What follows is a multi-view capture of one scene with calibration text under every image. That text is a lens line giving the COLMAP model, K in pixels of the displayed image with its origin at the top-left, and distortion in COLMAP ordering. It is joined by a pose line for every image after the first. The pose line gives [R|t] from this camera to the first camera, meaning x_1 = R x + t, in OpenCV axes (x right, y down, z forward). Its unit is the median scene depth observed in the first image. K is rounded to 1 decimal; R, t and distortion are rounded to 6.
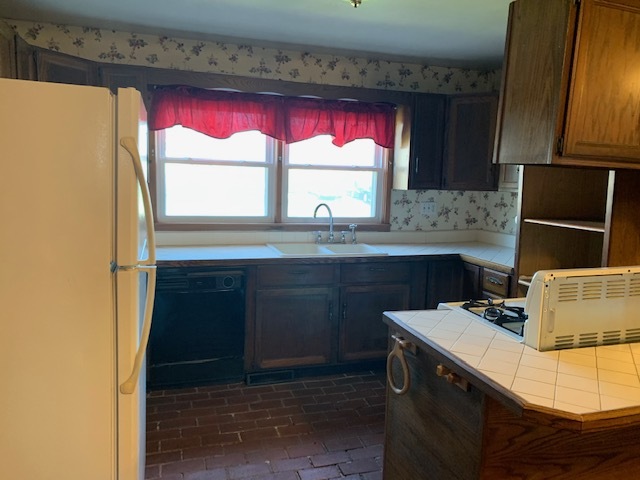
lens RADIAL K [[508.4, 0, 302.7], [0, 508.4, 239.0], [0, 0, 1]] dist [0.069780, -0.013321]
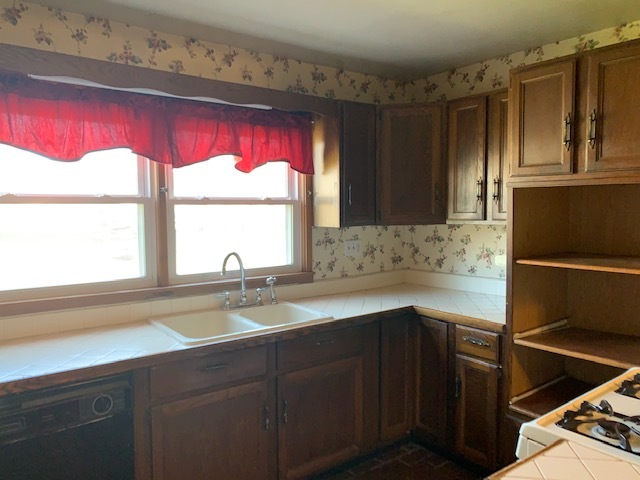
lens RADIAL K [[508.4, 0, 302.8], [0, 508.4, 239.1], [0, 0, 1]] dist [0.069780, -0.013321]
pose [[0.942943, -0.058992, 0.327687, -0.094565], [0.078742, 0.995771, -0.047322, -0.046704], [-0.323510, 0.070425, 0.943600, 0.305197]]
